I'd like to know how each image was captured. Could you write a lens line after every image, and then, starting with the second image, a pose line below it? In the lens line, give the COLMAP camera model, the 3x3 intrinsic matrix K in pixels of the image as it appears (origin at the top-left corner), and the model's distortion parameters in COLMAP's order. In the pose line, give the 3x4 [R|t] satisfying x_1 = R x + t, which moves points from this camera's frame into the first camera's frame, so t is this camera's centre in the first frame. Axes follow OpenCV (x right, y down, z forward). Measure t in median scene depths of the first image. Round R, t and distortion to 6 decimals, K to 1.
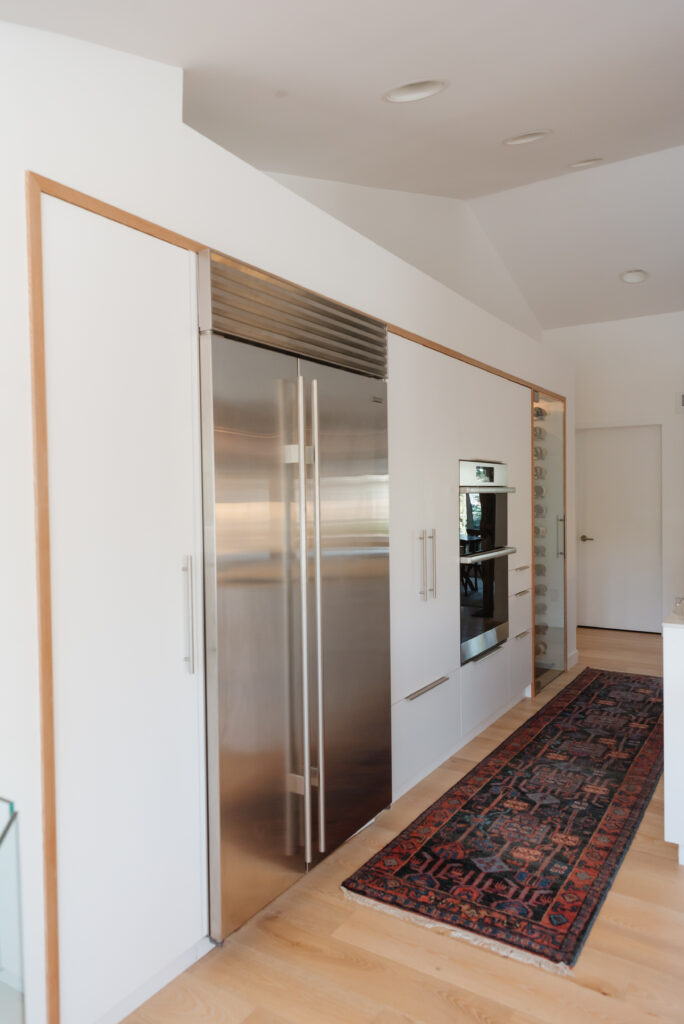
lens RADIAL K [[698.3, 0, 342.0], [0, 698.3, 512.0], [0, 0, 1]] dist [0.025250, -0.019671]
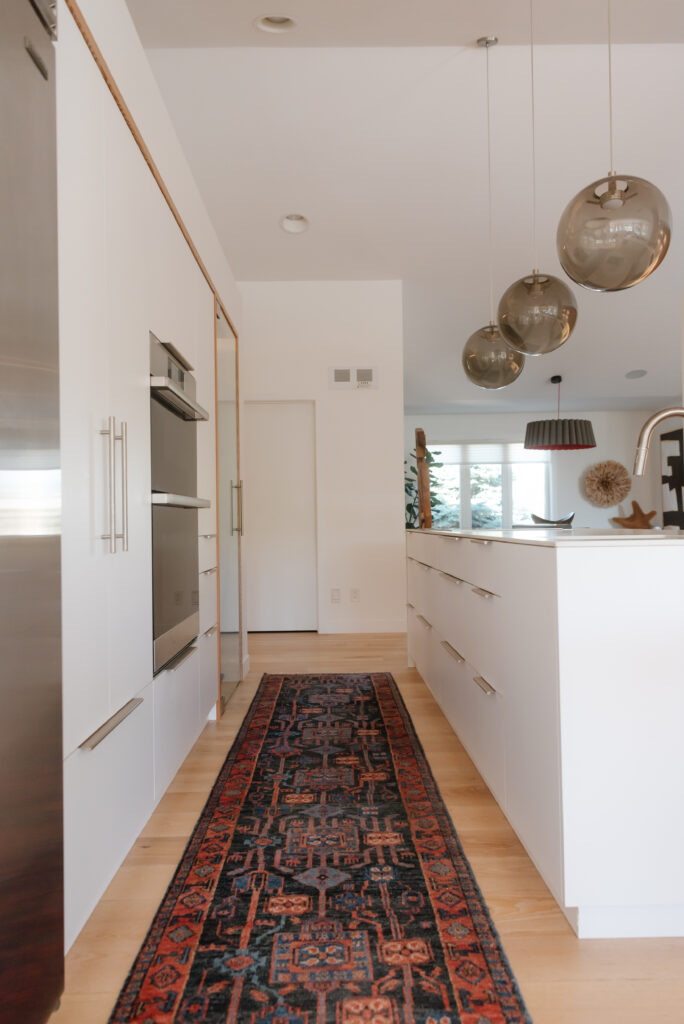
lens RADIAL K [[698.3, 0, 342.0], [0, 698.3, 512.0], [0, 0, 1]] dist [0.025250, -0.019671]
pose [[0.836904, 0.009101, 0.547274, -0.024692], [0.016296, 0.999004, -0.041533, 0.124179], [-0.547107, 0.043678, 0.835922, 0.476503]]
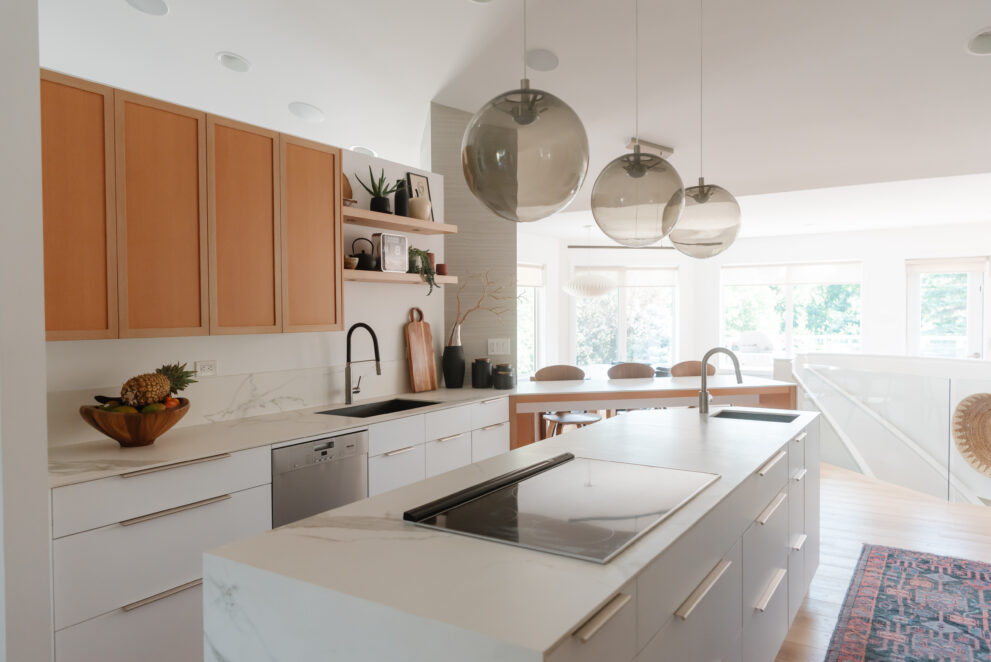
lens RADIAL K [[675.8, 0, 495.5], [0, 675.8, 331.0], [0, 0, 1]] dist [0.025250, -0.019671]
pose [[-0.999681, 0.018436, 0.017237, 0.881709], [0.019164, 0.998889, 0.043044, -0.066680], [-0.016424, 0.043360, -0.998924, 1.928073]]
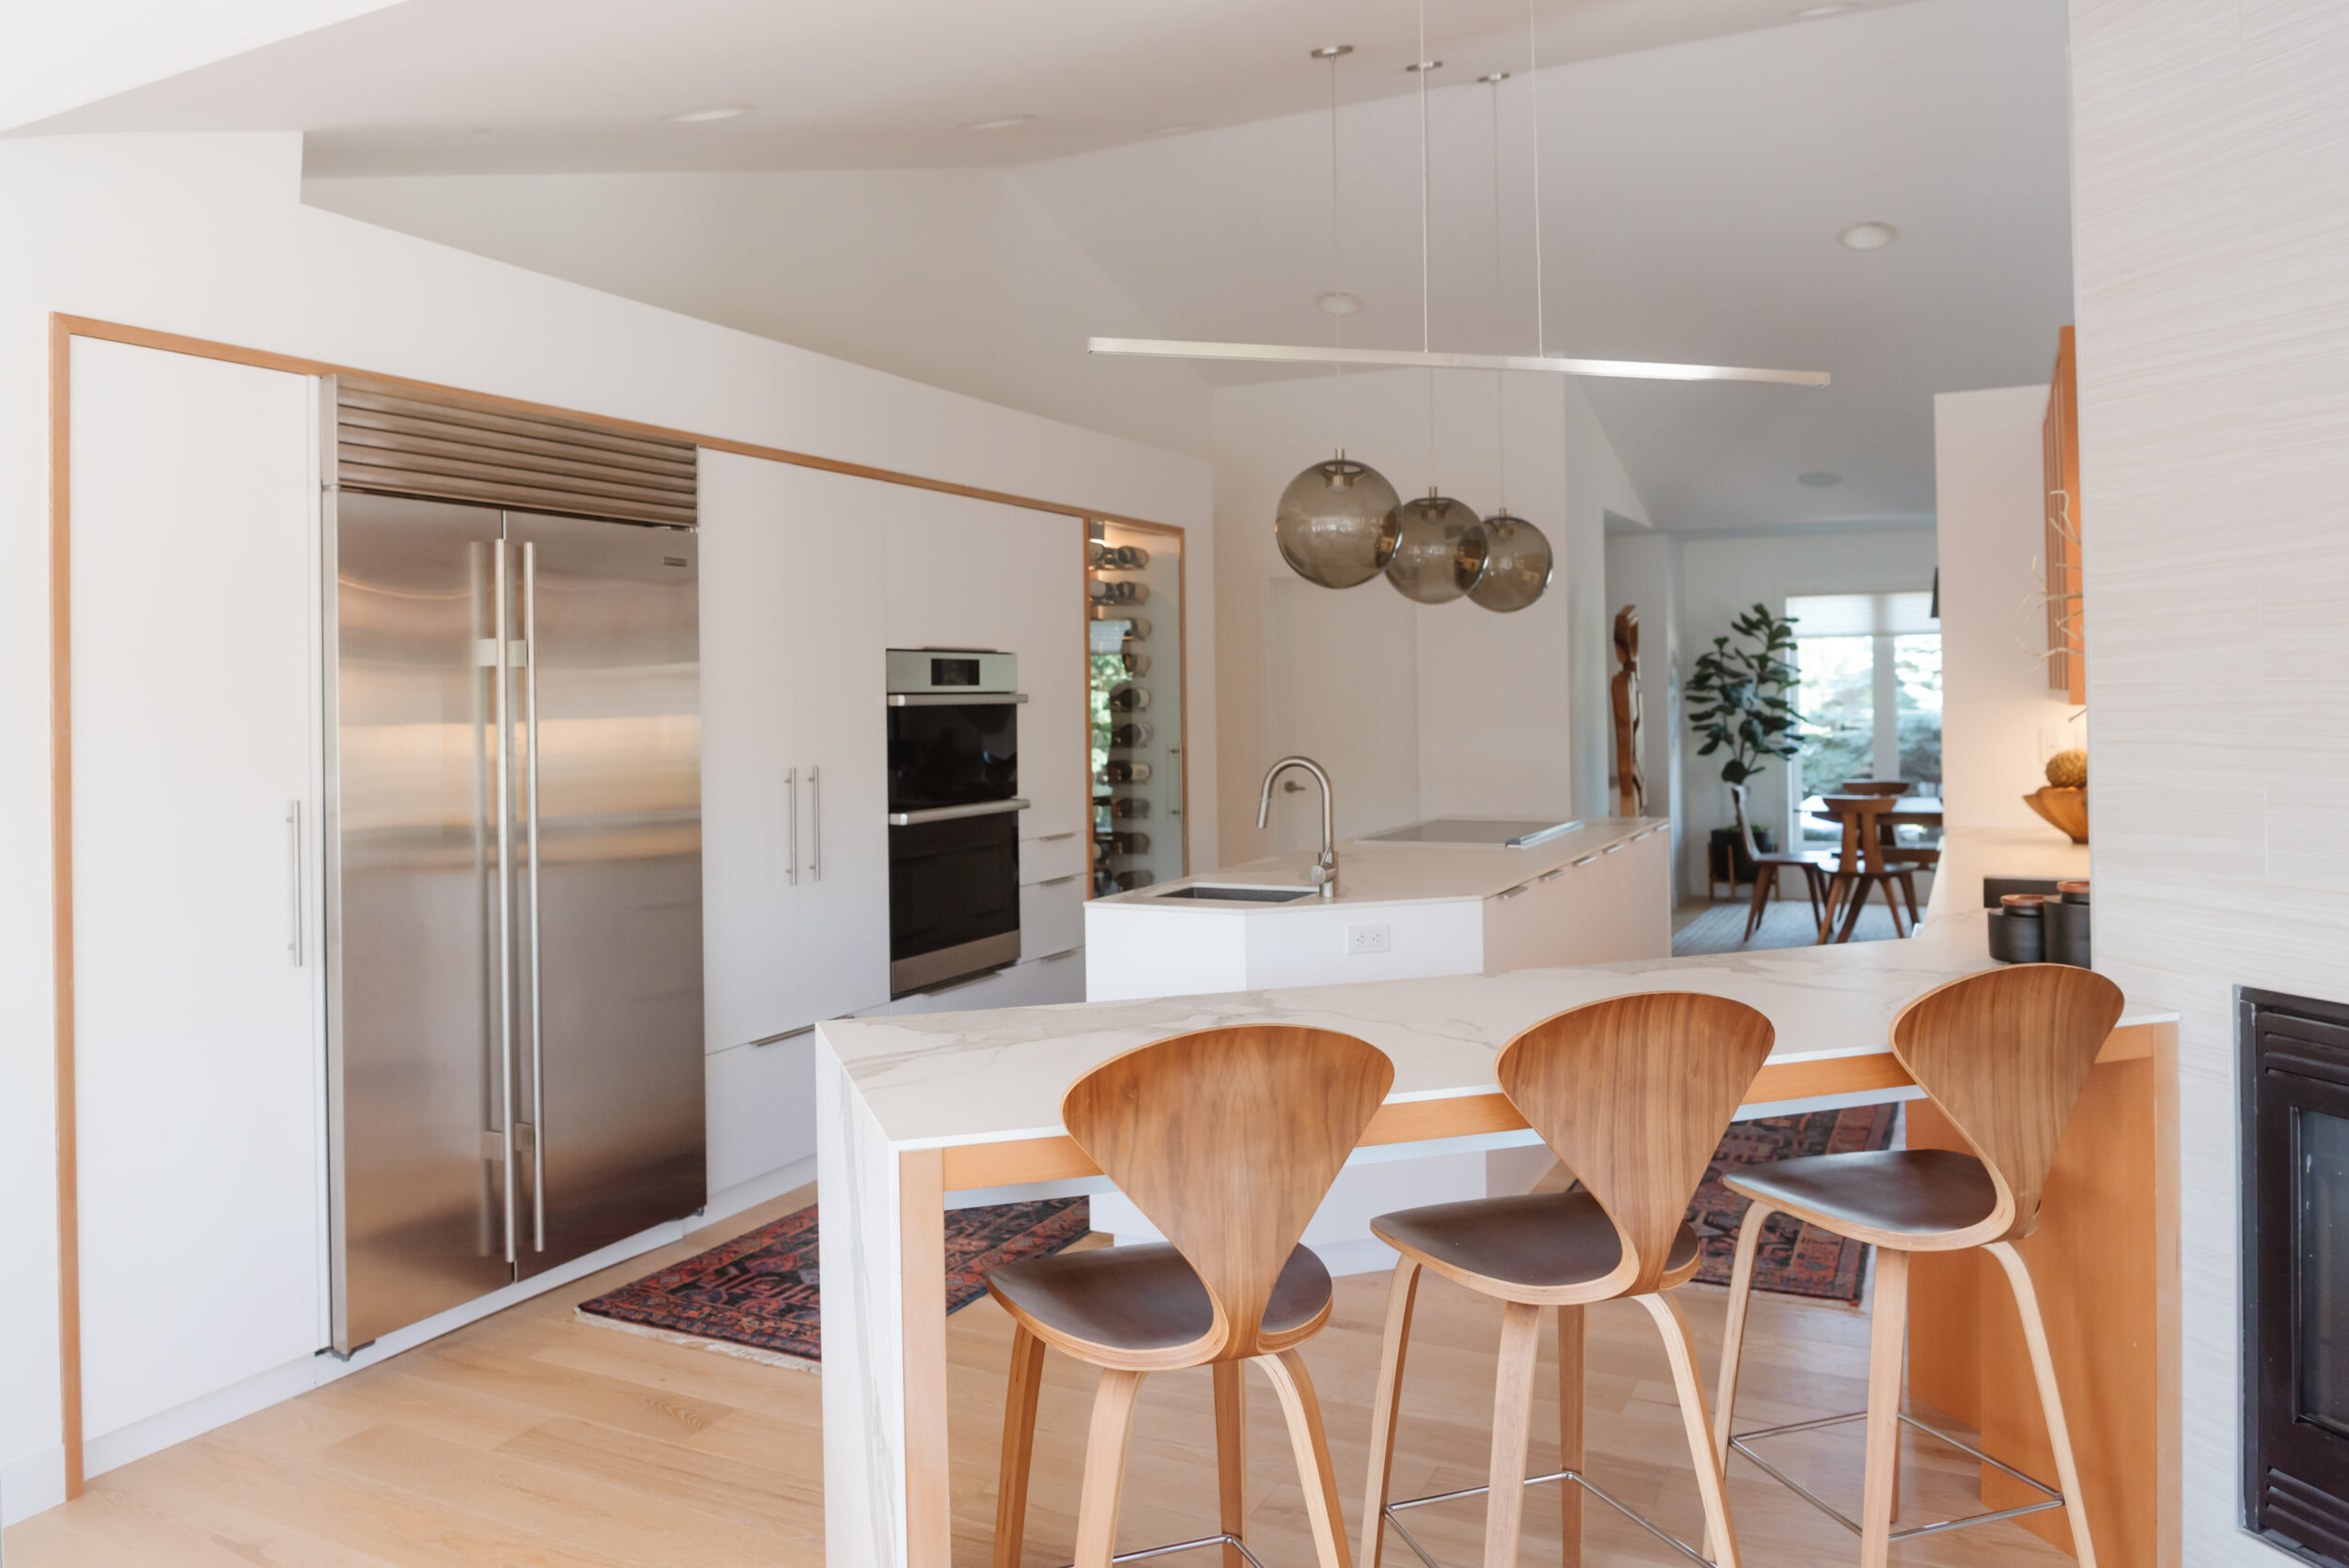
lens RADIAL K [[1640.0, 0, 1168.3], [0, 1640.0, 676.9], [0, 0, 1]] dist [0.006819, -0.029494]
pose [[0.995327, -0.001142, 0.096558, 0.309401], [0.004715, 0.999312, -0.036786, 0.001087], [-0.096450, 0.037069, 0.994647, -0.462328]]
